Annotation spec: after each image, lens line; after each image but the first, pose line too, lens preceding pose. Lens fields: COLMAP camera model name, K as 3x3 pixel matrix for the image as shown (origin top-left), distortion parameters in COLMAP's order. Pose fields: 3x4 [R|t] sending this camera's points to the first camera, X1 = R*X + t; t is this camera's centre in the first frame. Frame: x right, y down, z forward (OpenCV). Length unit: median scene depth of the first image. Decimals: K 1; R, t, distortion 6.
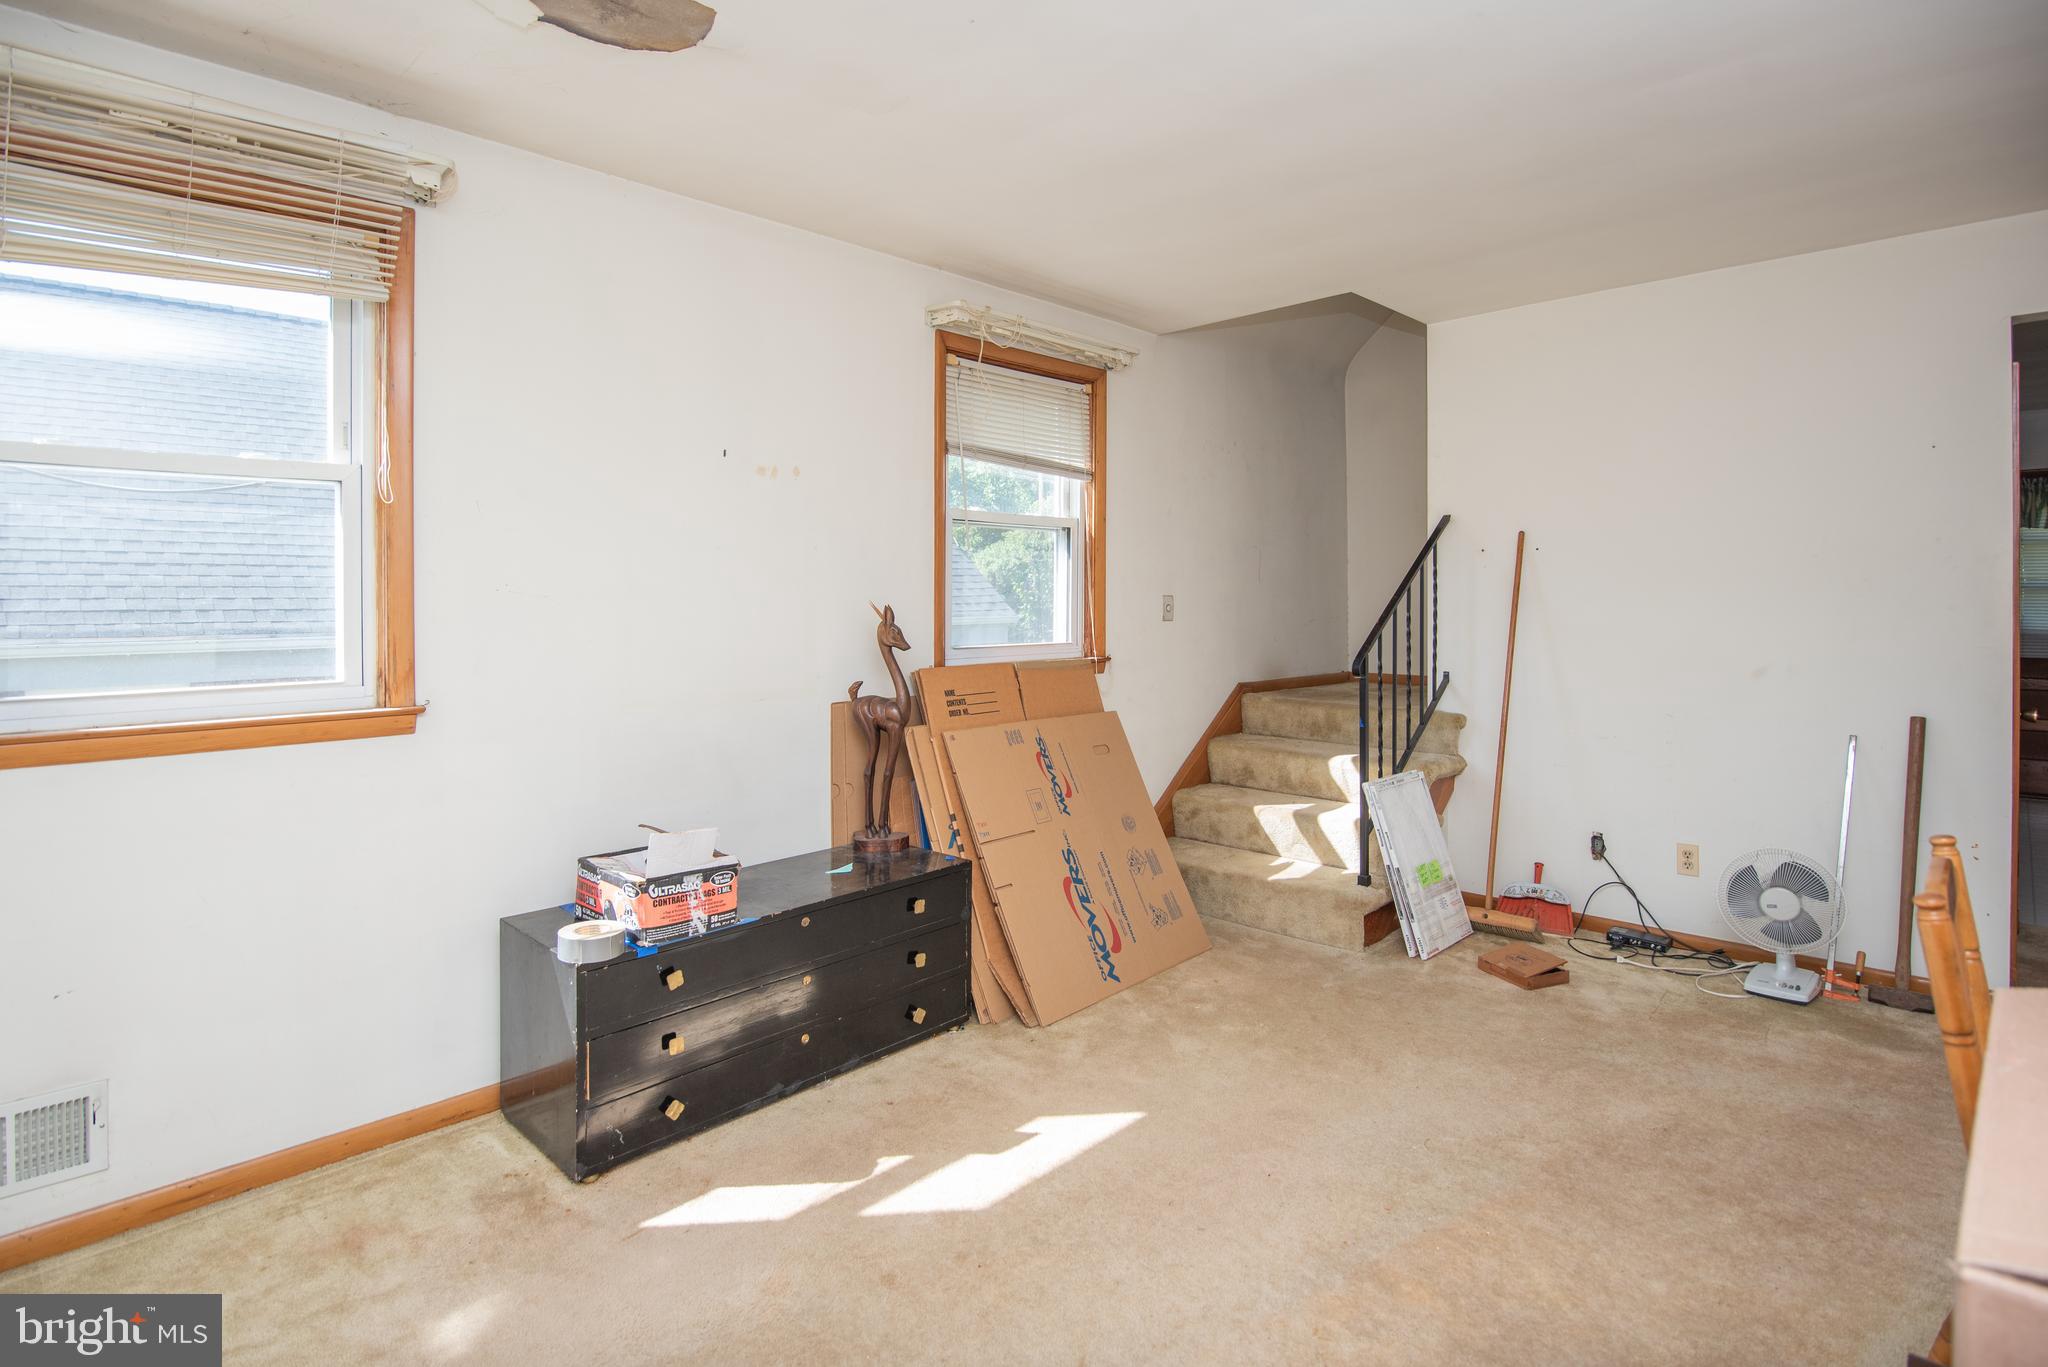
lens RADIAL K [[1054.4, 0, 976.2], [0, 1054.4, 616.5], [0, 0, 1]] dist [-0.019711, 0.002810]
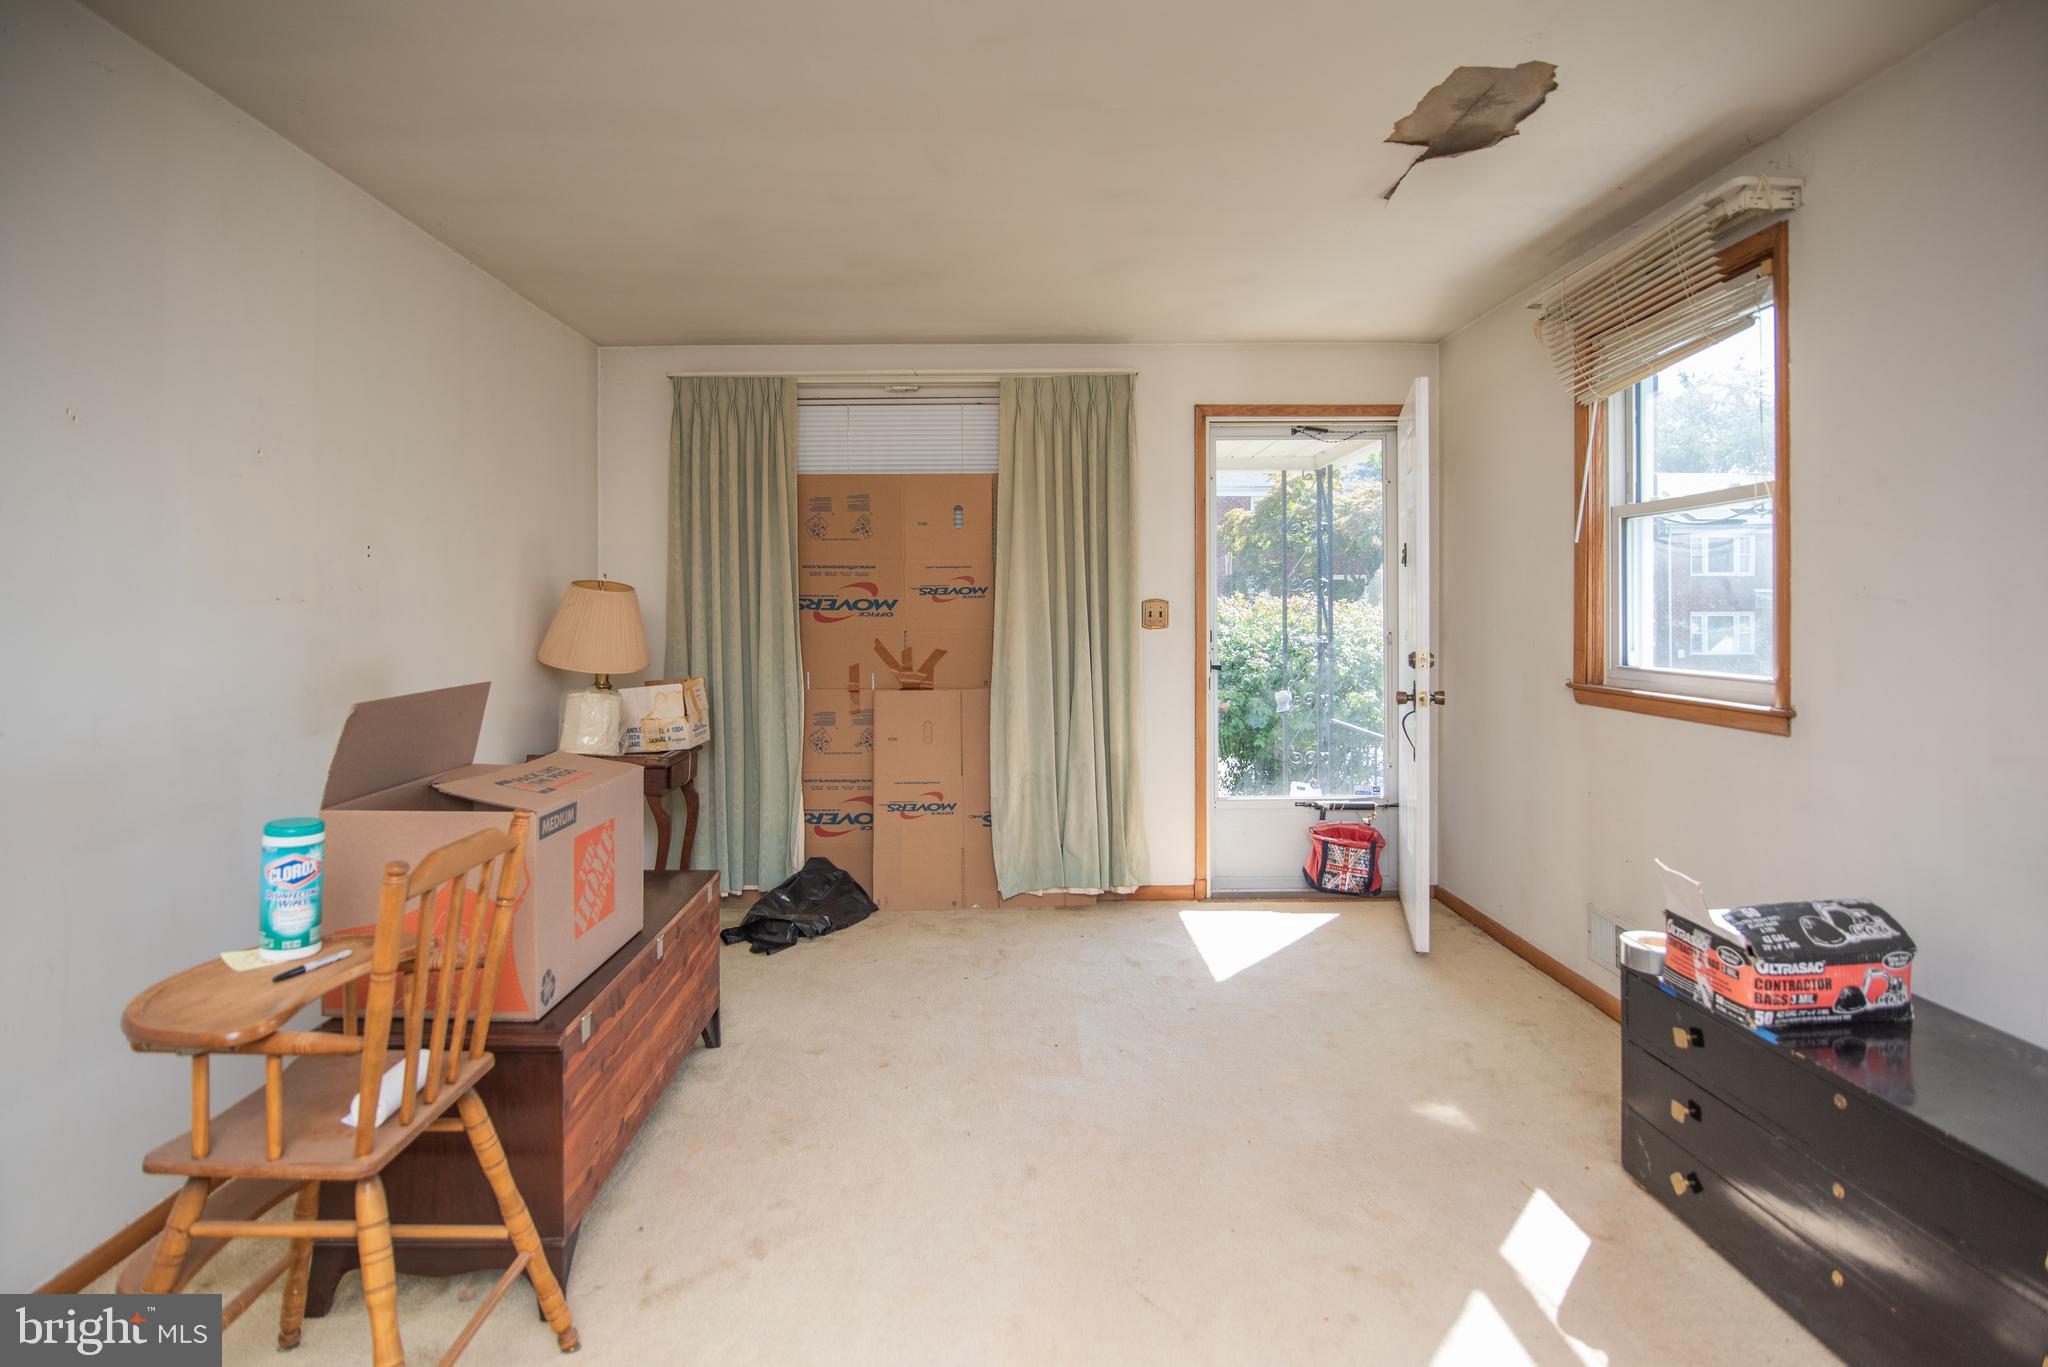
lens RADIAL K [[1054.4, 0, 1014.2], [0, 1054.4, 613.4], [0, 0, 1]] dist [-0.019711, 0.002810]
pose [[-0.697436, 0.008617, -0.716595, 0.482504], [-0.004888, 0.999847, 0.016780, -0.014861], [0.716630, 0.015206, -0.697288, 0.797959]]
